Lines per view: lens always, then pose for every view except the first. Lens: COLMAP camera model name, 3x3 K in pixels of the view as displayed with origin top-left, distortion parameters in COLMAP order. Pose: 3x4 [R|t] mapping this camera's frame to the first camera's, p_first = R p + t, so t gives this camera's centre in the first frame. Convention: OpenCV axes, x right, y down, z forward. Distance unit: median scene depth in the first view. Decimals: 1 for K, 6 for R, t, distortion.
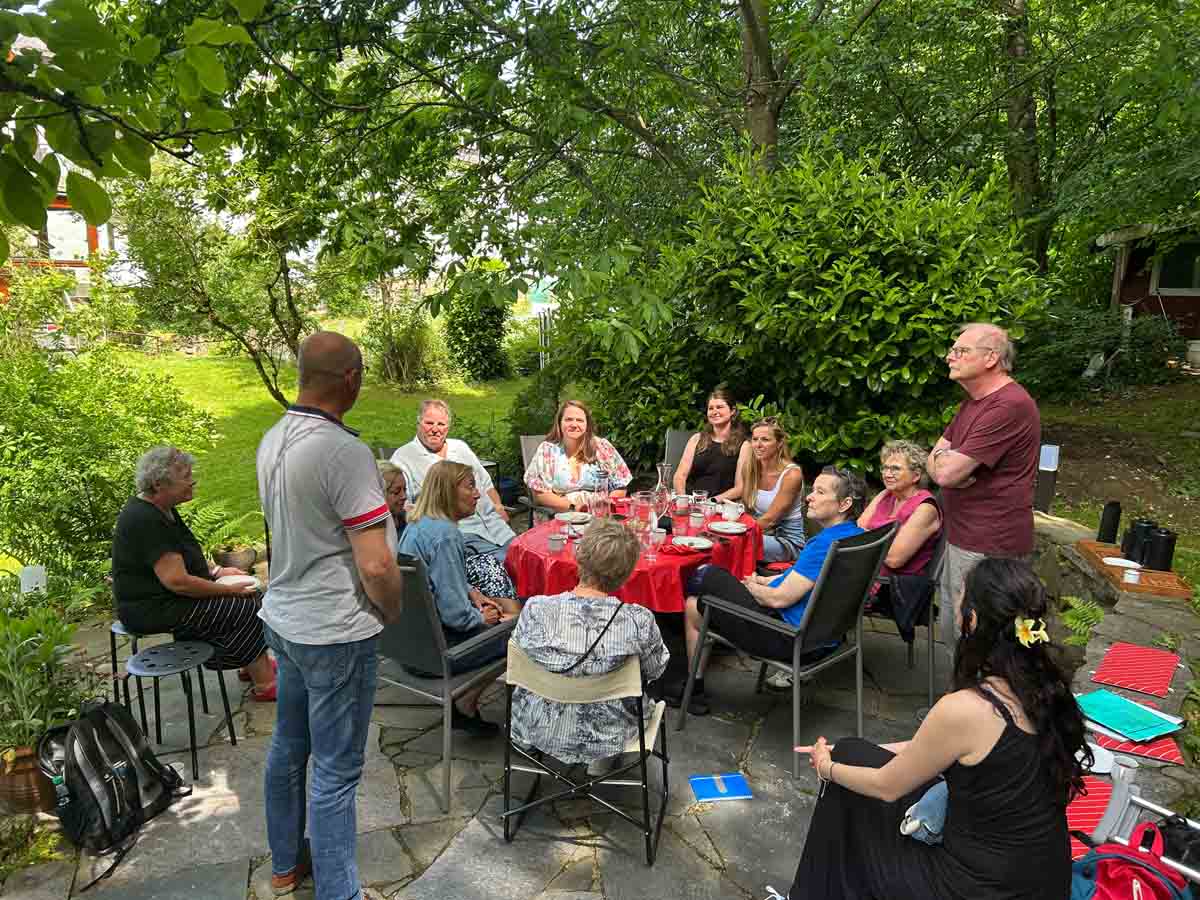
lens RADIAL K [[911.4, 0, 604.9], [0, 911.4, 464.4], [0, 0, 1]] dist [0.103248, -0.156174]
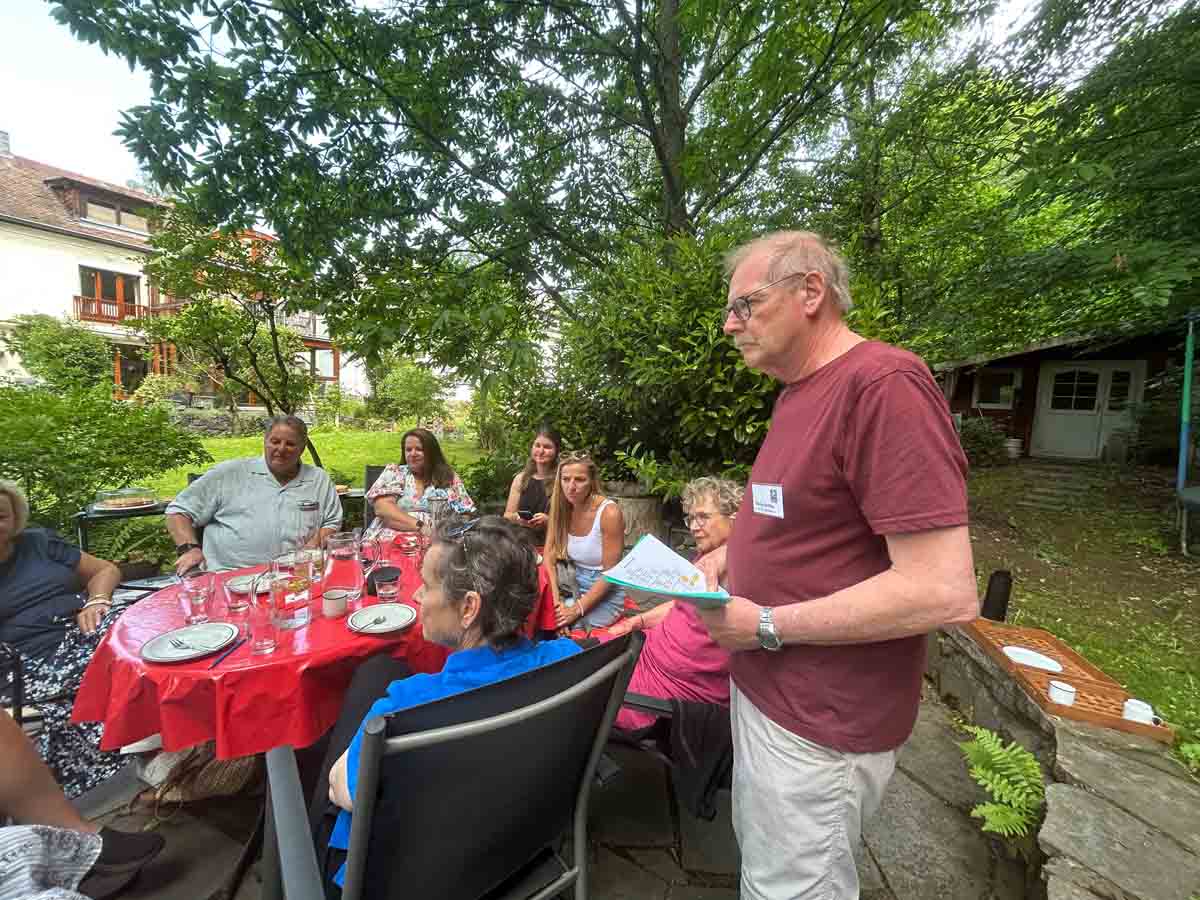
lens RADIAL K [[485.6, 0, 600.0], [0, 485.6, 450.0], [0, 0, 1]] dist [0.002144, 0.000017]
pose [[0.994016, 0.035829, -0.103195, 0.195064], [-0.047283, 0.992719, -0.110787, -0.002536], [0.098474, 0.115004, 0.988472, 0.448084]]
